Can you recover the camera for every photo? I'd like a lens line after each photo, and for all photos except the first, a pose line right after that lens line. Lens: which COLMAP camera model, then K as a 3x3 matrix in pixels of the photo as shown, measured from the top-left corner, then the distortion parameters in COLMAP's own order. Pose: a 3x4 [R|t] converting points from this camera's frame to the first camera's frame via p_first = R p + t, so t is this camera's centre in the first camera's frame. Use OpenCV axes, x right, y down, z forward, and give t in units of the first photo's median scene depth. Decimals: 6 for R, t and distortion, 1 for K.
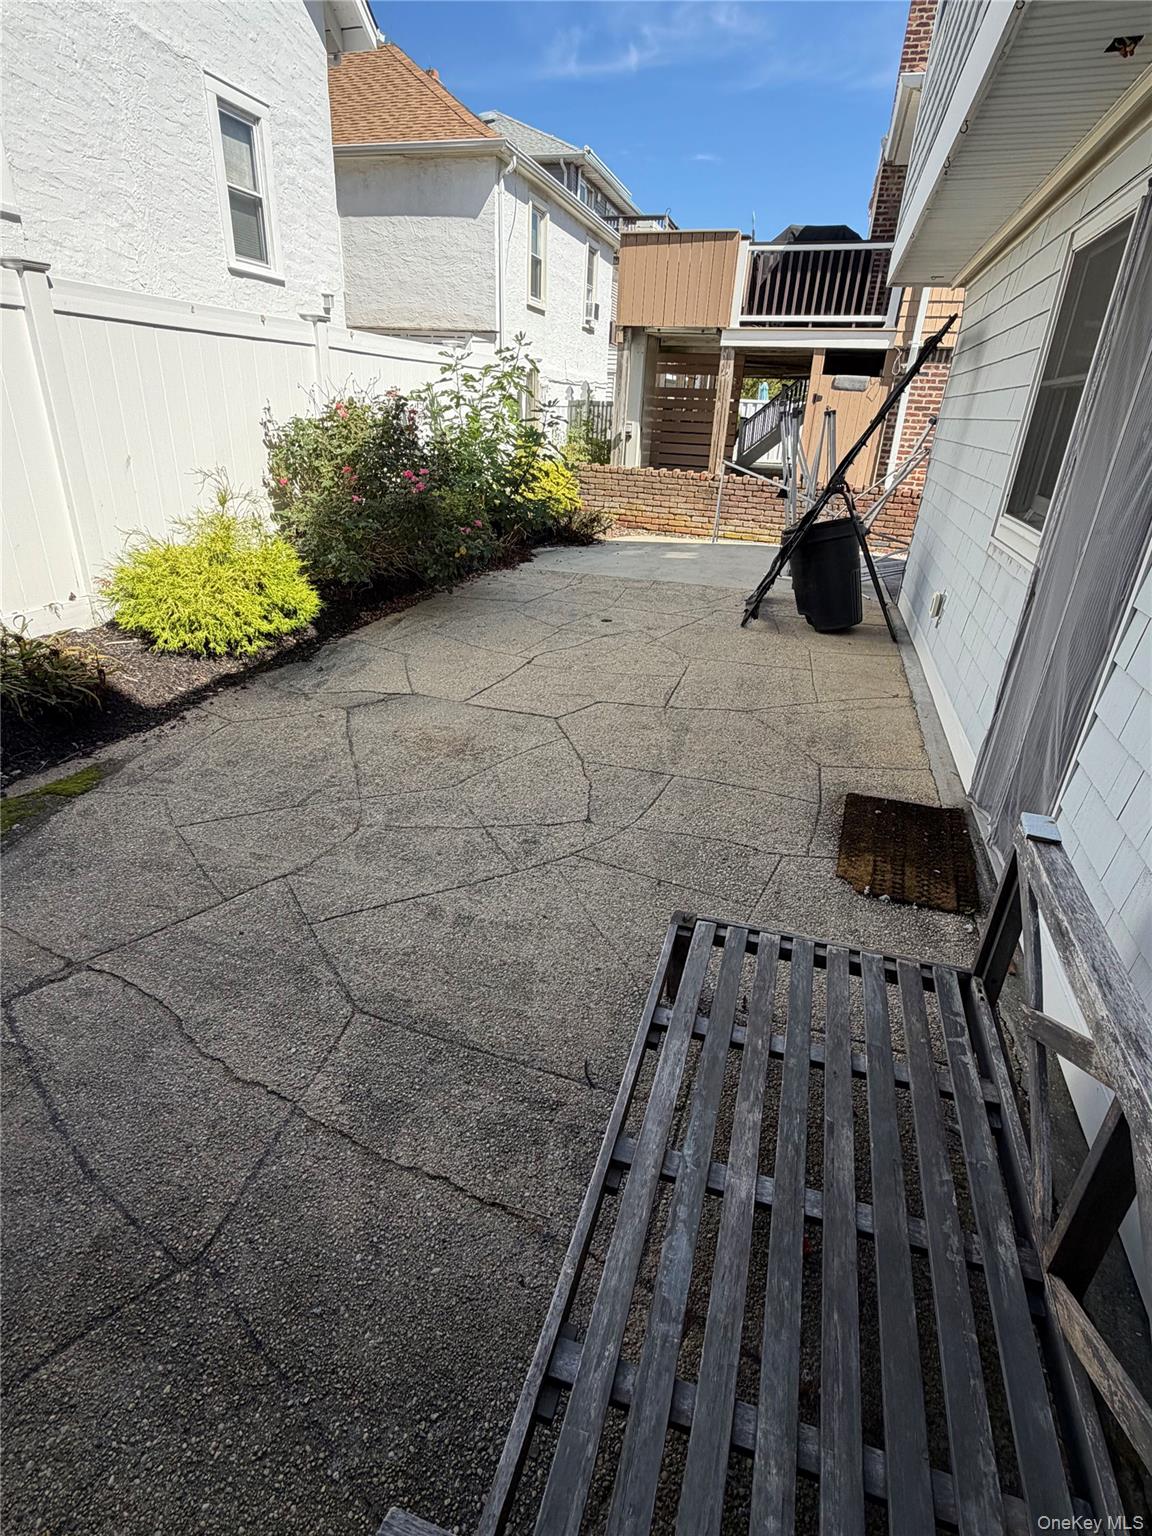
lens RADIAL K [[761.2, 0, 576.0], [0, 761.2, 768.0], [0, 0, 1]] dist [0.001231, -0.000523]
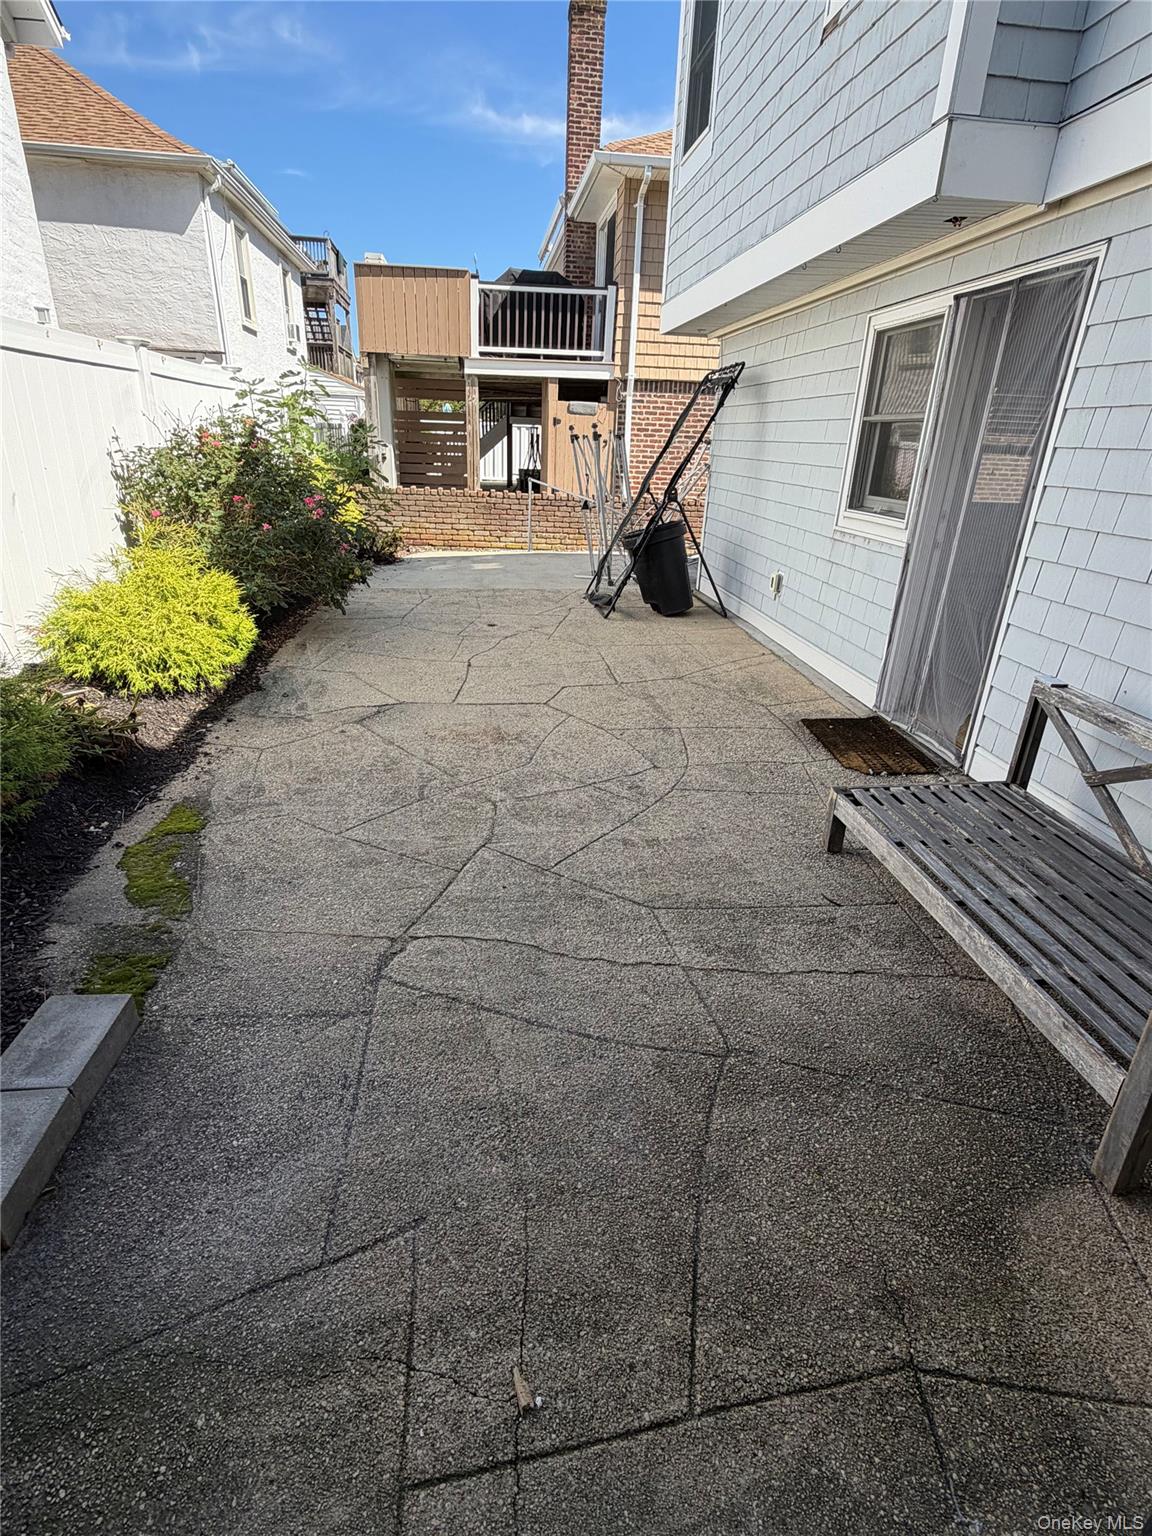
lens RADIAL K [[761.2, 0, 576.0], [0, 761.2, 768.0], [0, 0, 1]] dist [0.001231, -0.000523]
pose [[0.912646, -0.171261, 0.371143, -0.351498], [0.178598, 0.983811, 0.014798, 0.018006], [-0.367668, 0.052780, 0.928458, -0.067523]]
